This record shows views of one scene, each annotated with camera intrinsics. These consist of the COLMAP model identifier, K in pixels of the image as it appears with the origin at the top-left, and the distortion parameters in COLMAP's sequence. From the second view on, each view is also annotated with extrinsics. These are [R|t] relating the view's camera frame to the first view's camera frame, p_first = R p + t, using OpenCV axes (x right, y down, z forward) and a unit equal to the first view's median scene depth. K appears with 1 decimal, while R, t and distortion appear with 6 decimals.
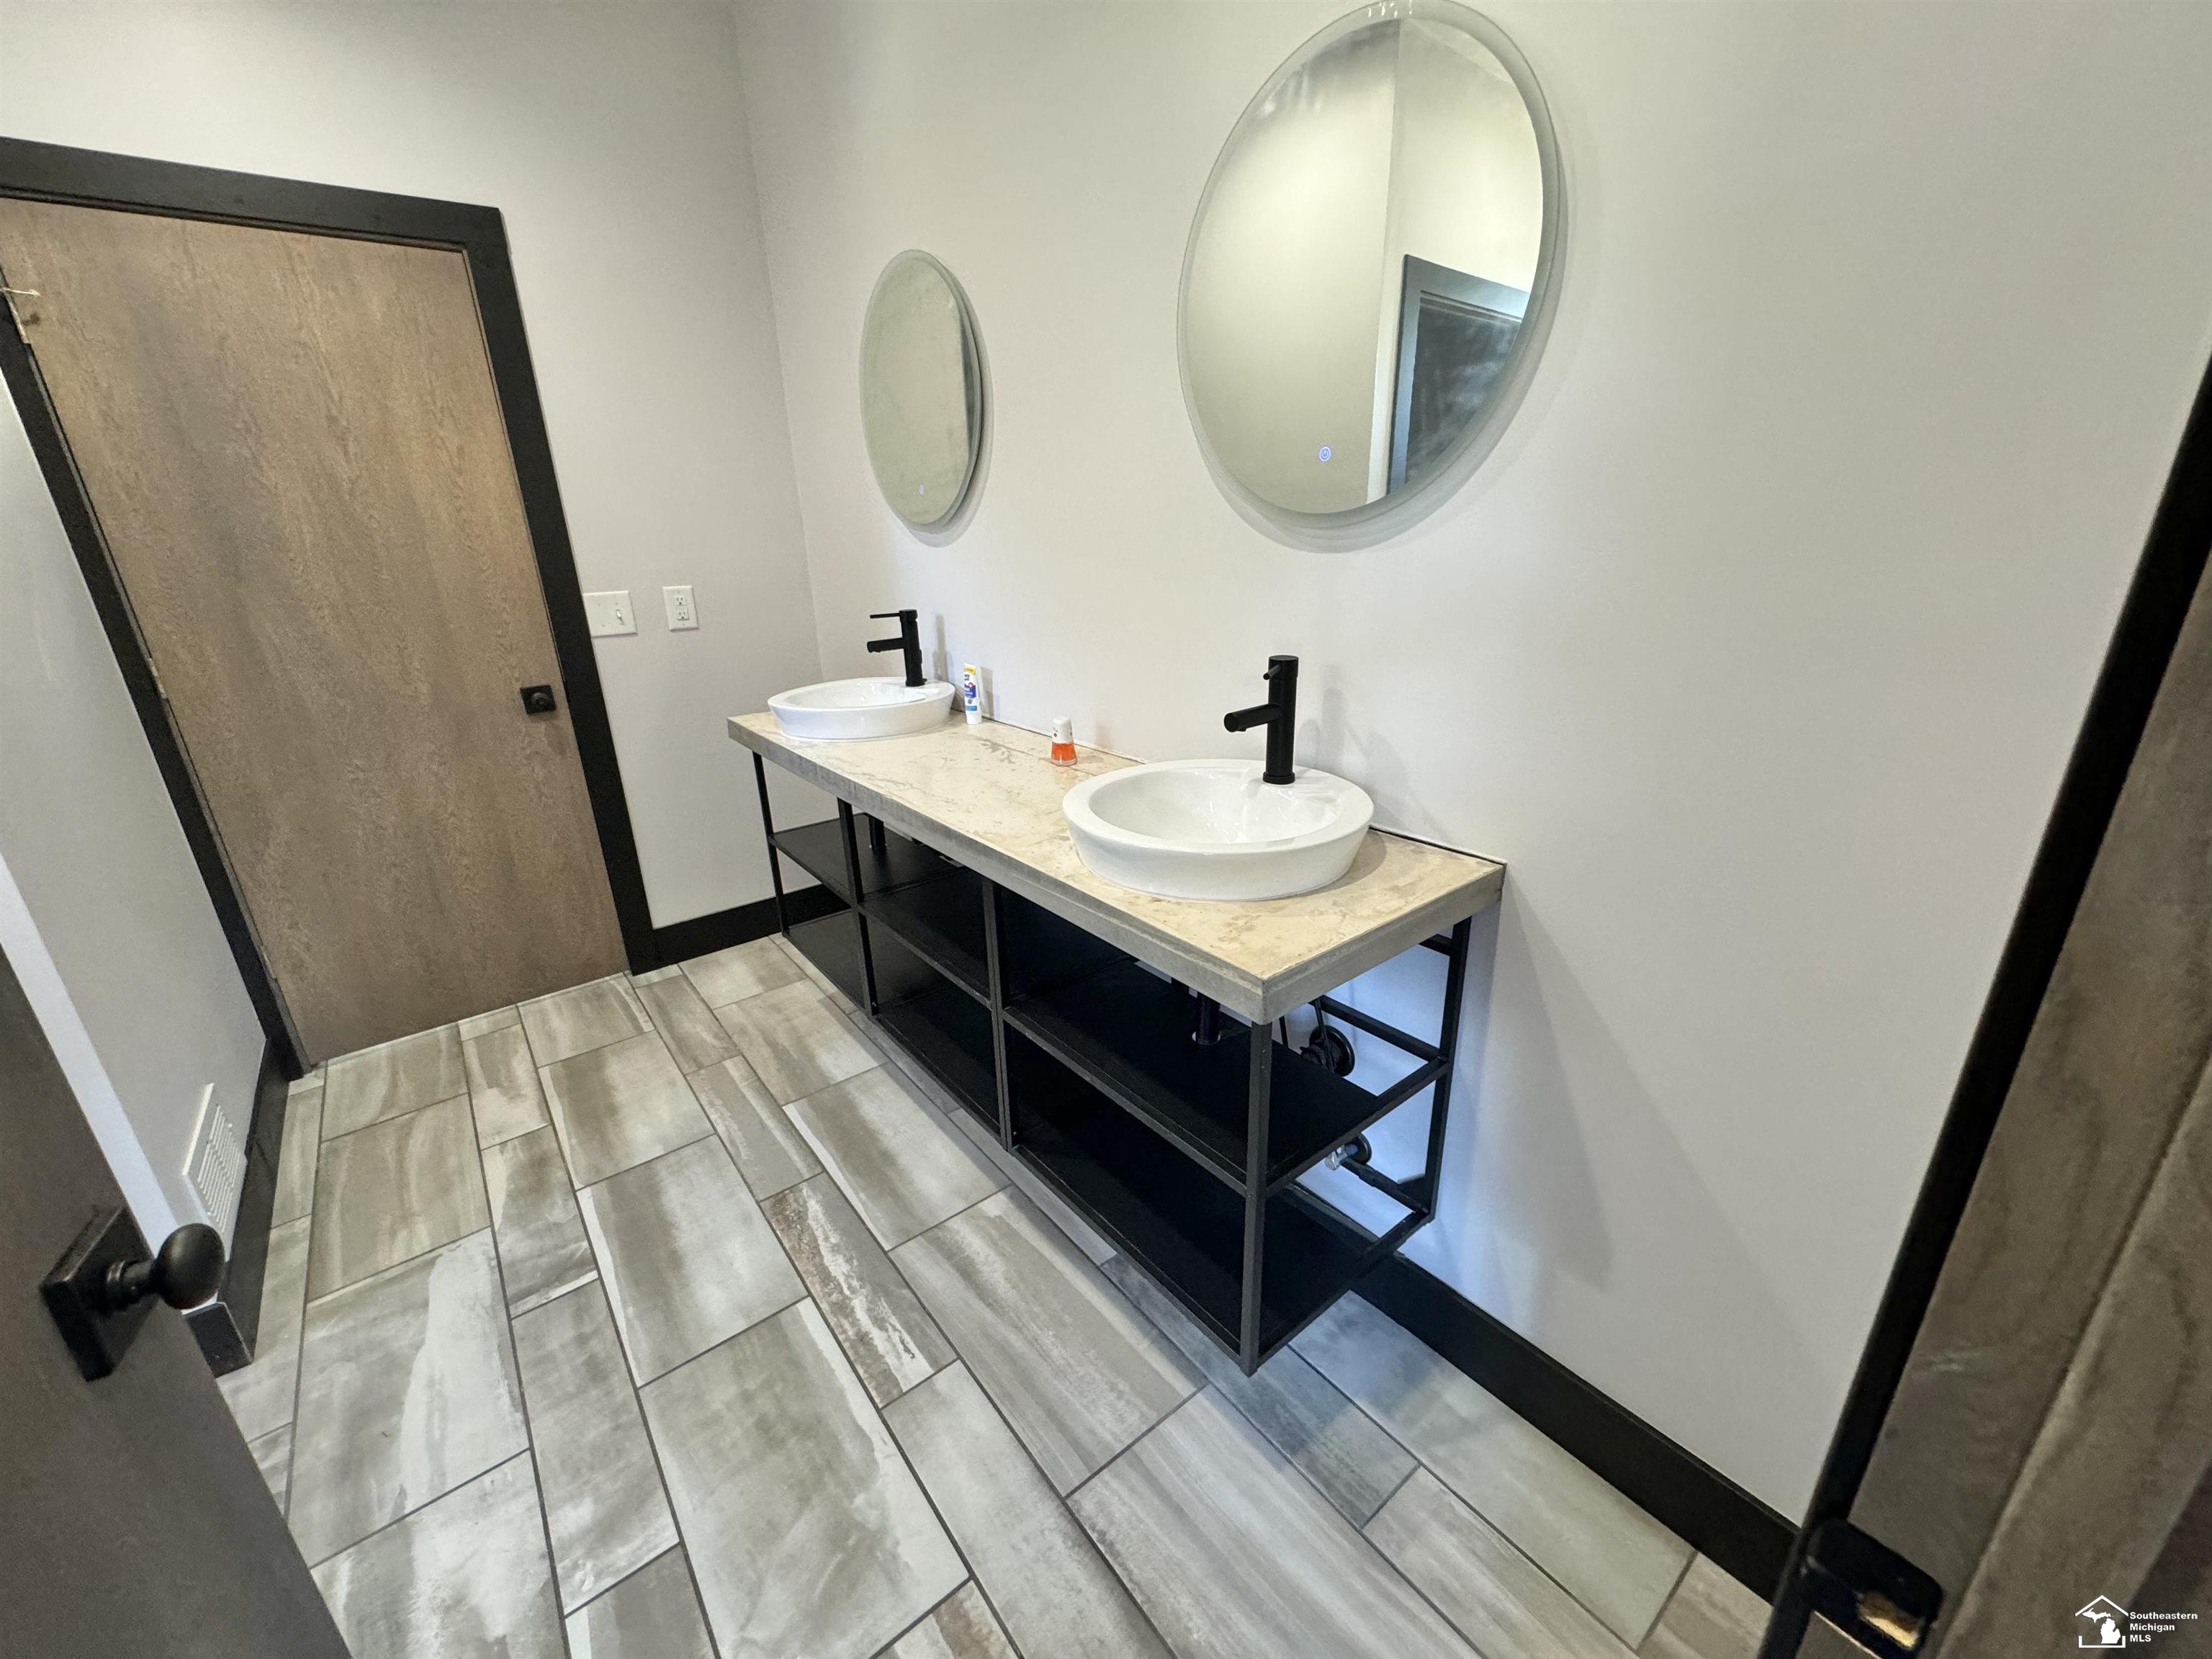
lens RADIAL K [[877.1, 0, 1102.4], [0, 877.1, 830.2], [0, 0, 1]] dist [-0.003775, -0.000359]
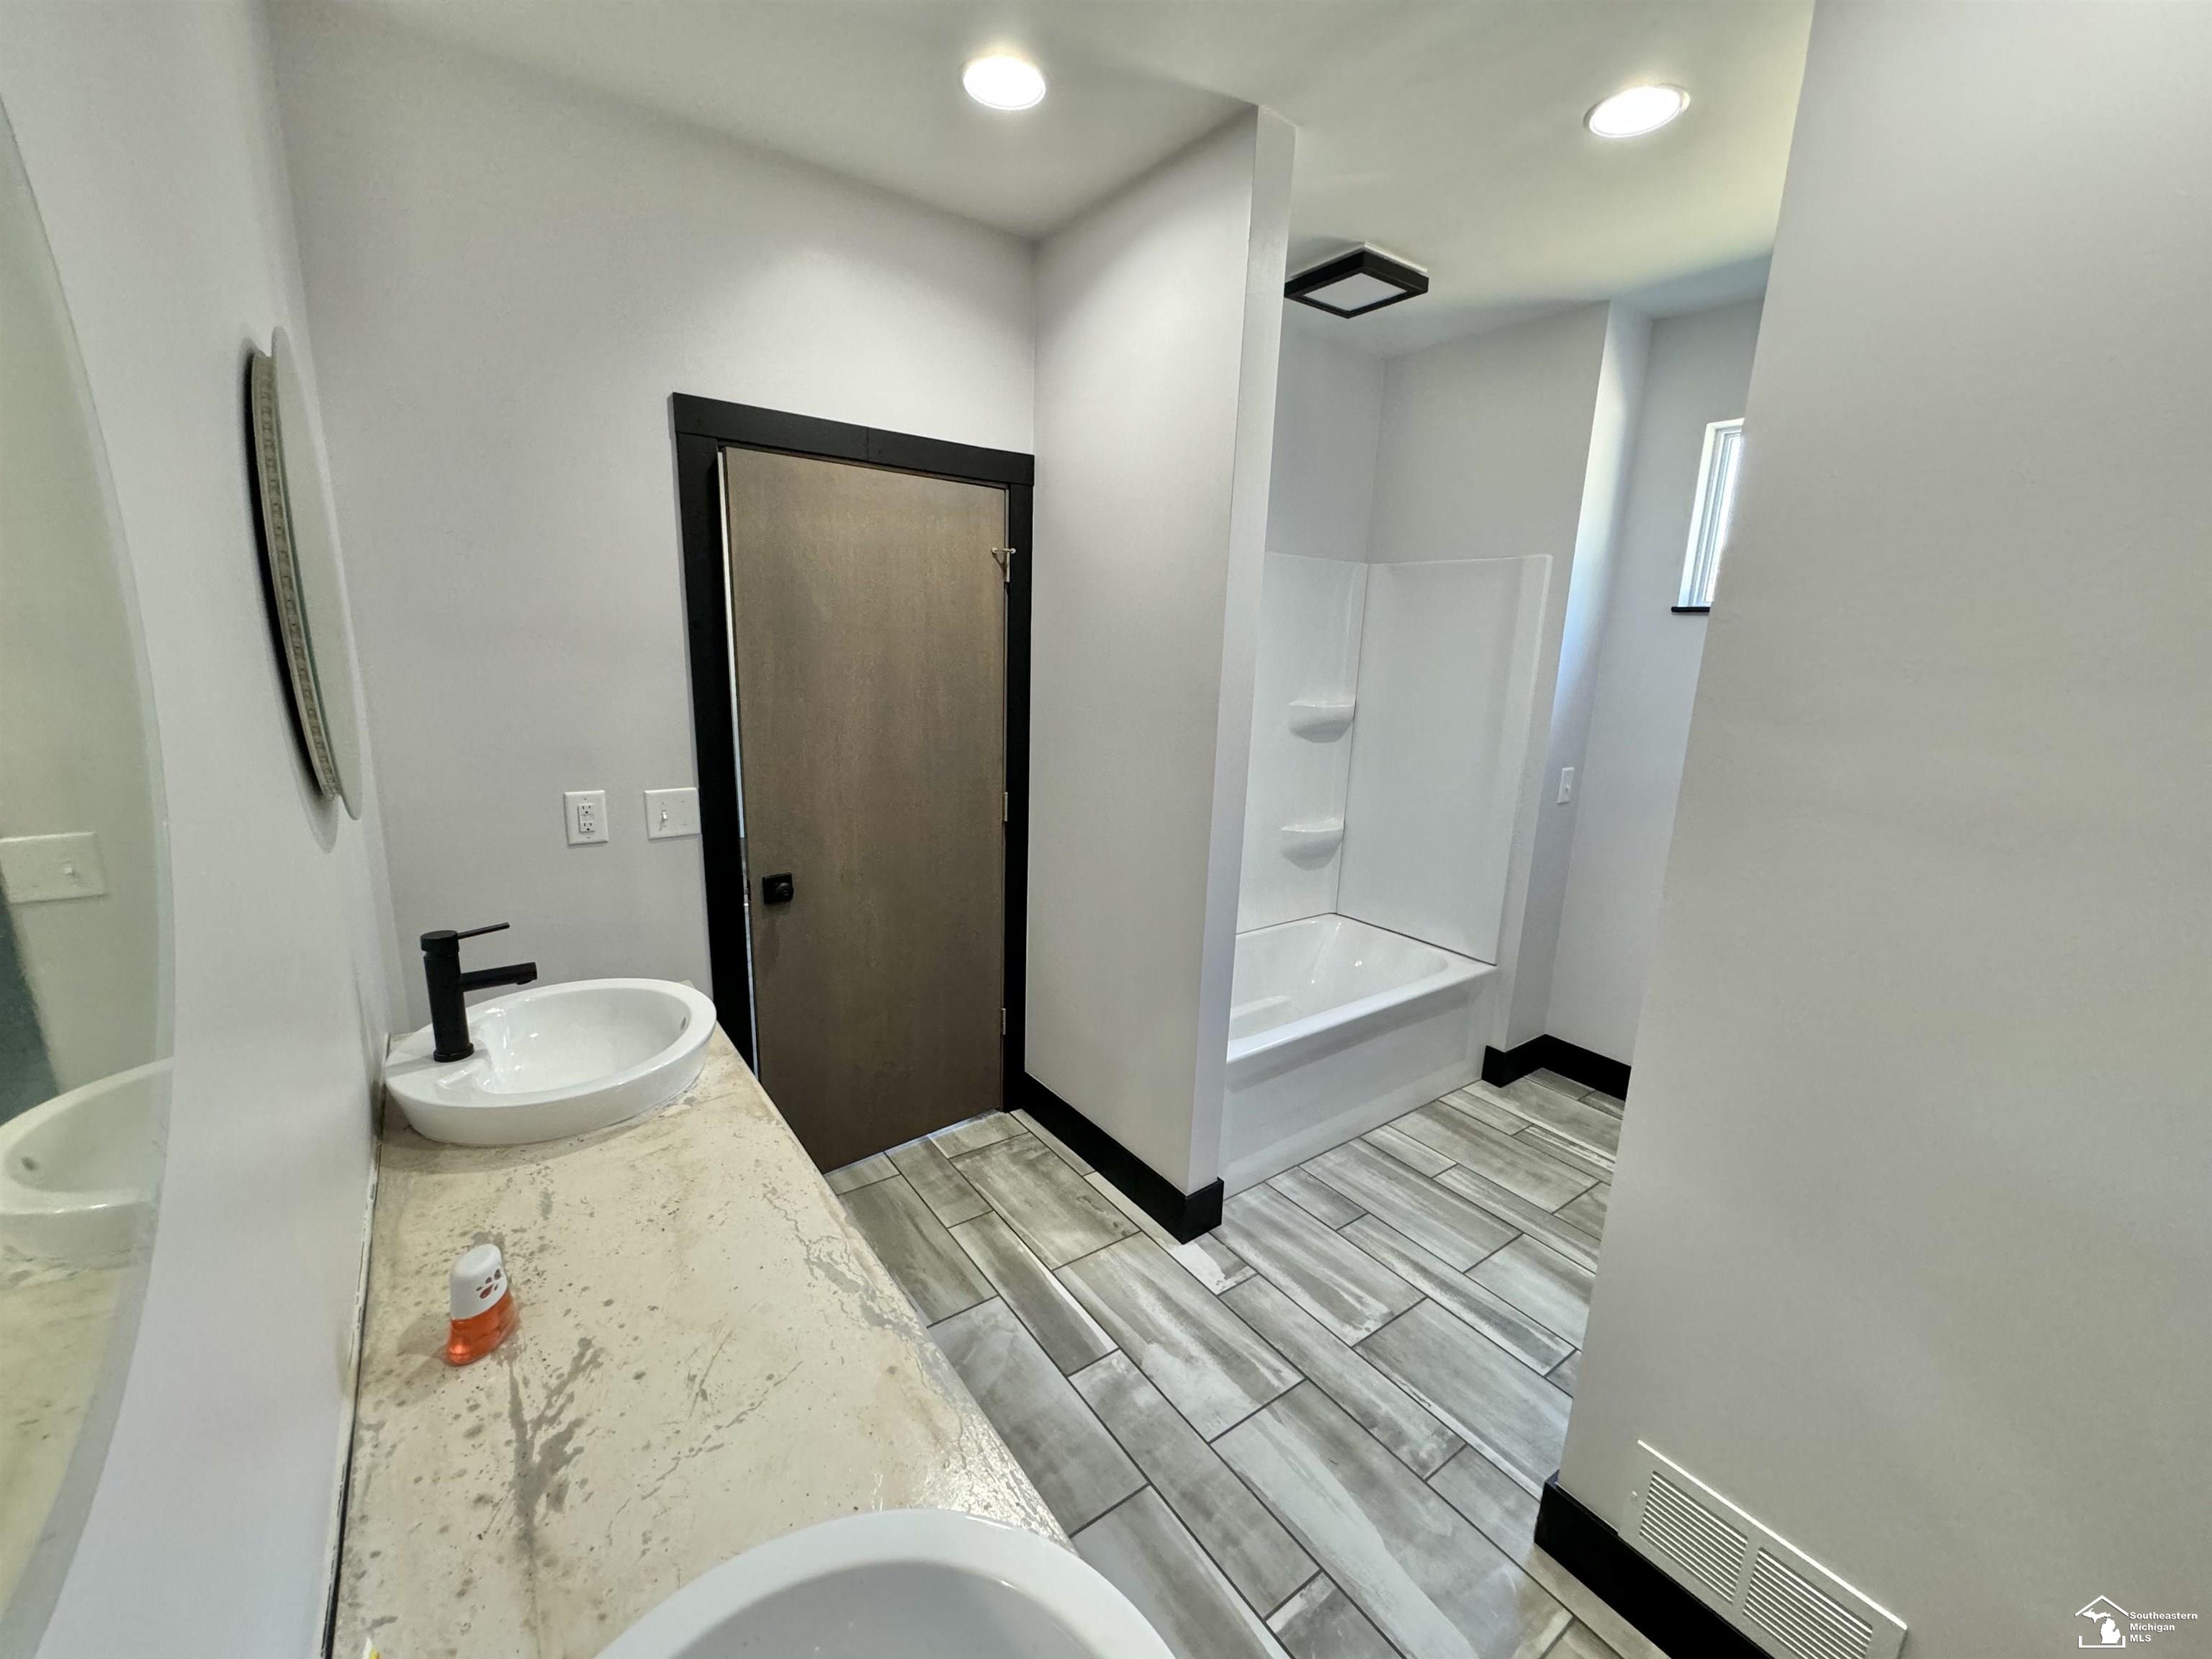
lens RADIAL K [[877.1, 0, 1104.7], [0, 877.1, 825.9], [0, 0, 1]] dist [-0.003775, -0.000359]
pose [[-0.999219, -0.009052, 0.038451, -0.496363], [0.012710, 0.847949, 0.529926, -0.706873], [-0.037402, 0.530001, -0.847172, 1.488093]]
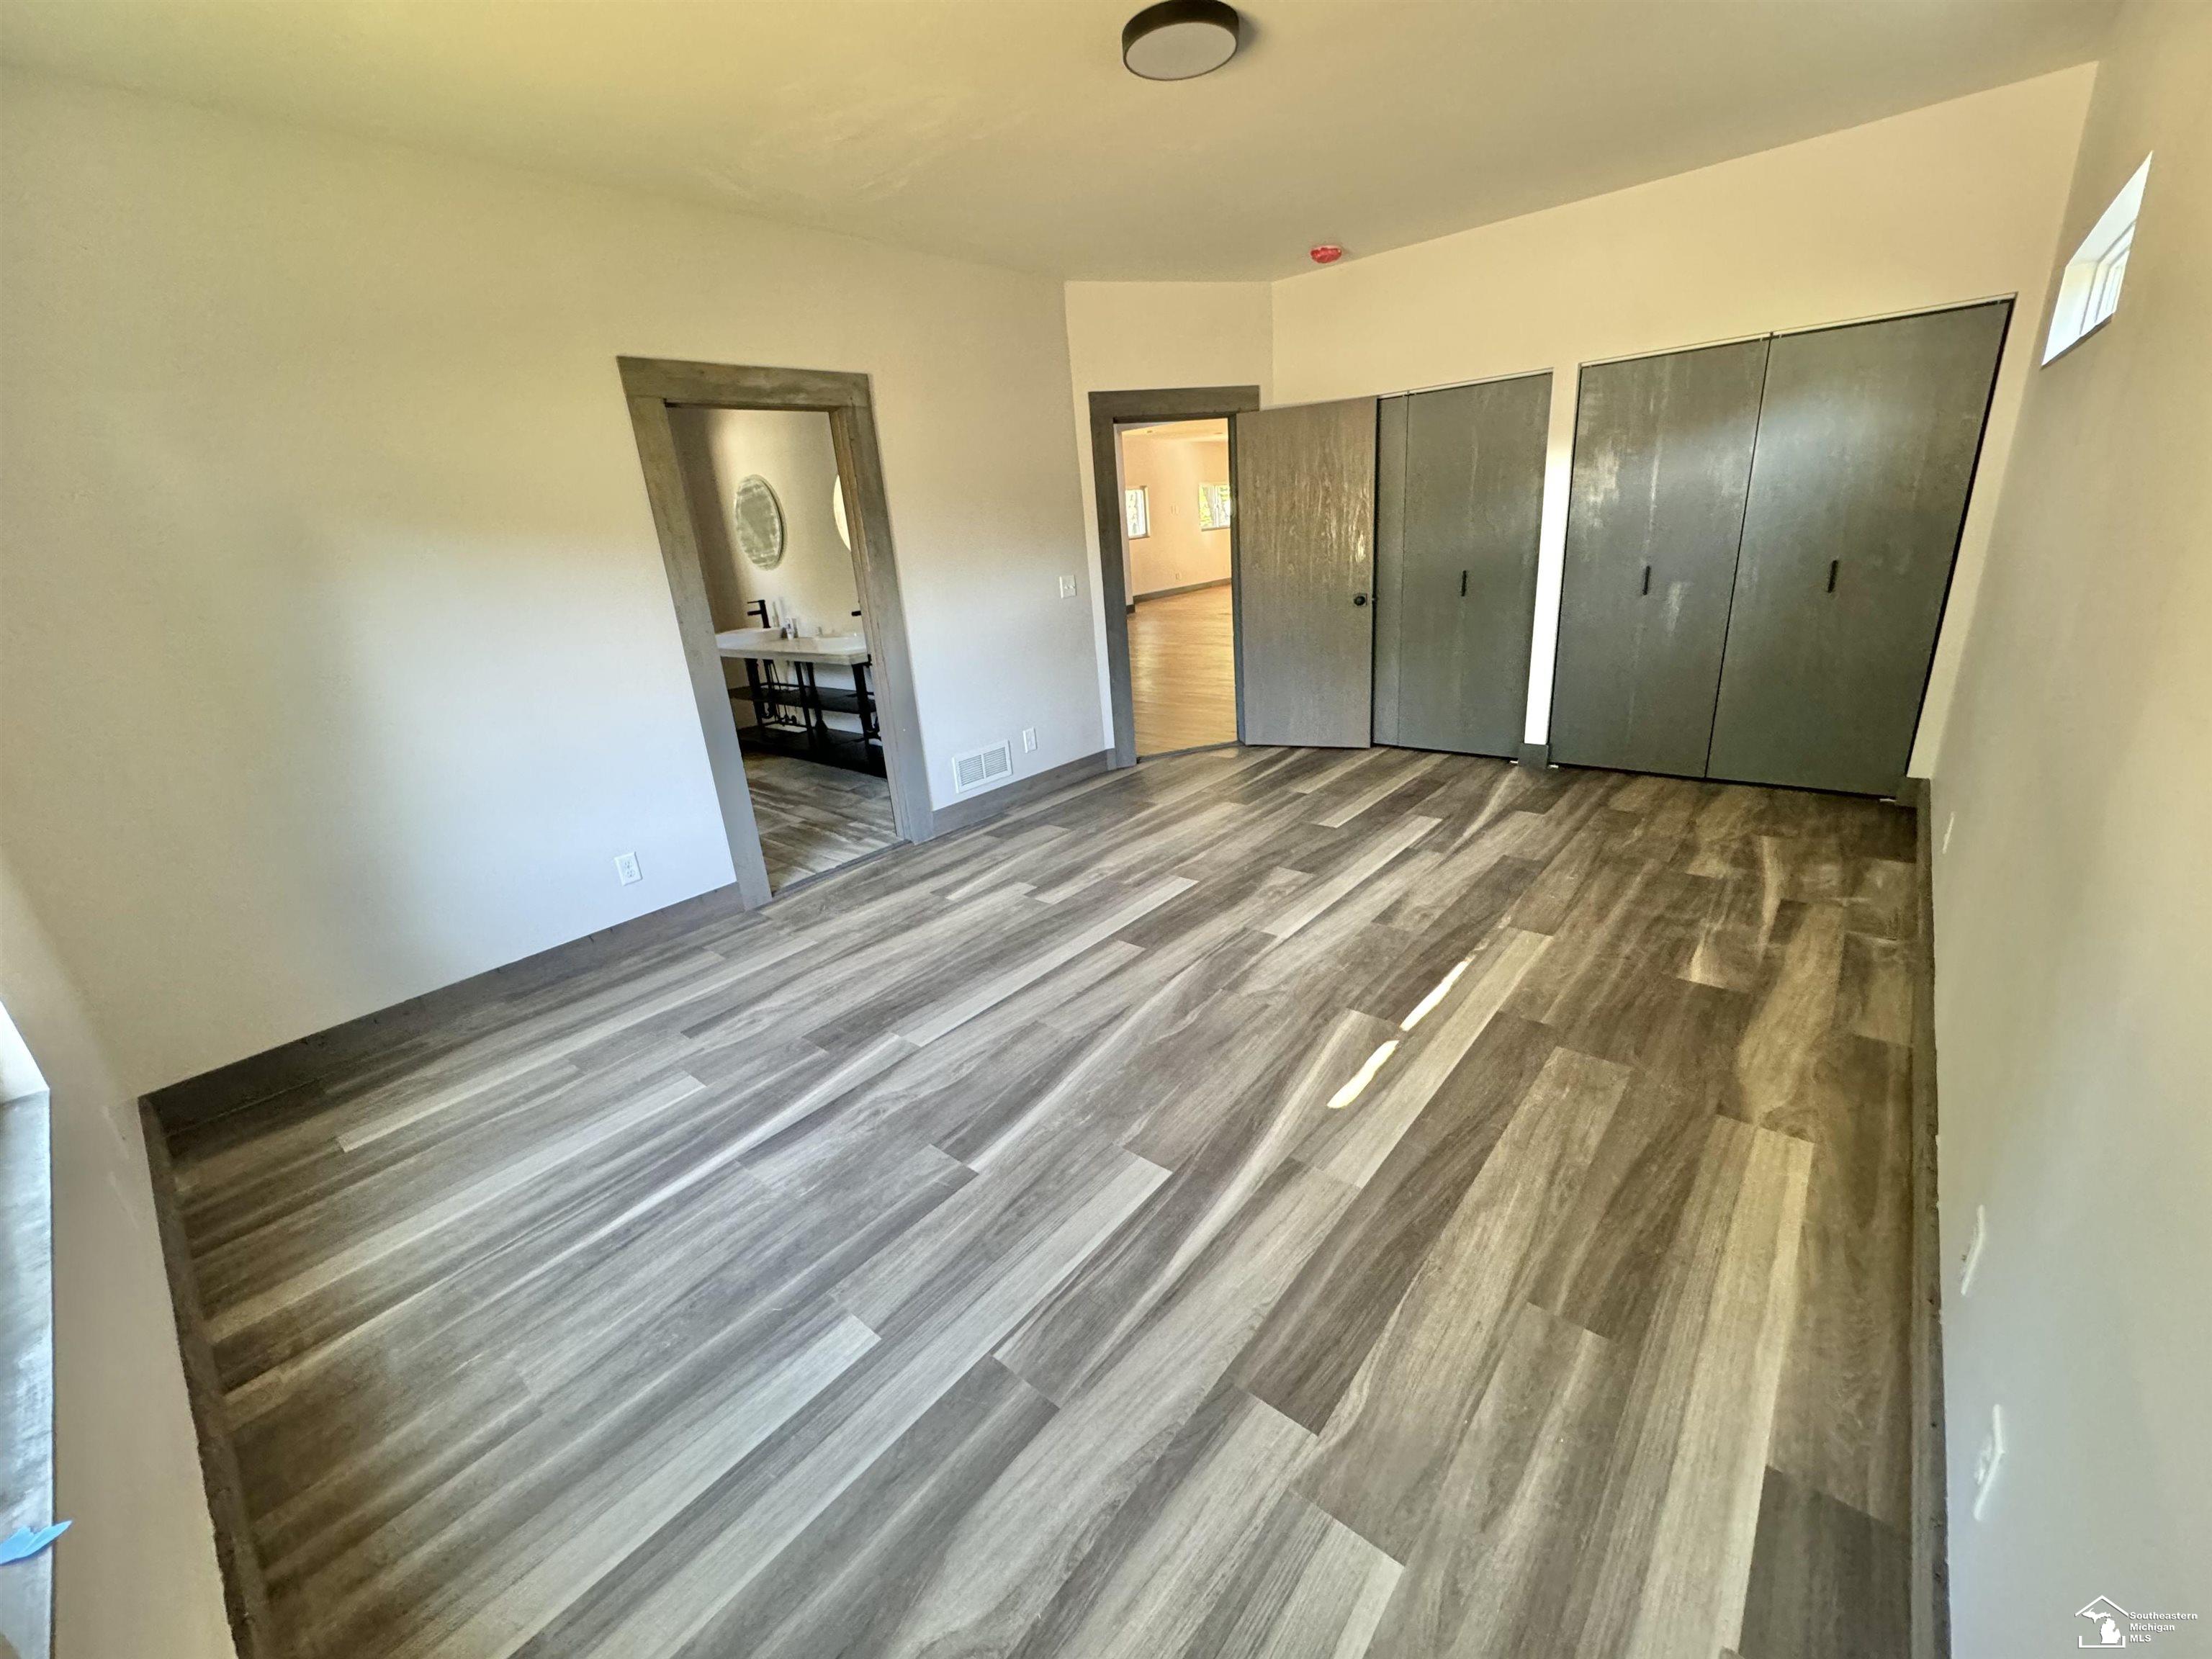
lens RADIAL K [[877.1, 0, 1103.9], [0, 877.1, 829.5], [0, 0, 1]] dist [-0.003775, -0.000359]
pose [[0.979582, -0.106806, 0.170328, 0.400575], [0.111275, 0.993646, -0.016885, 0.883996], [-0.167443, 0.035493, 0.985243, -2.615192]]
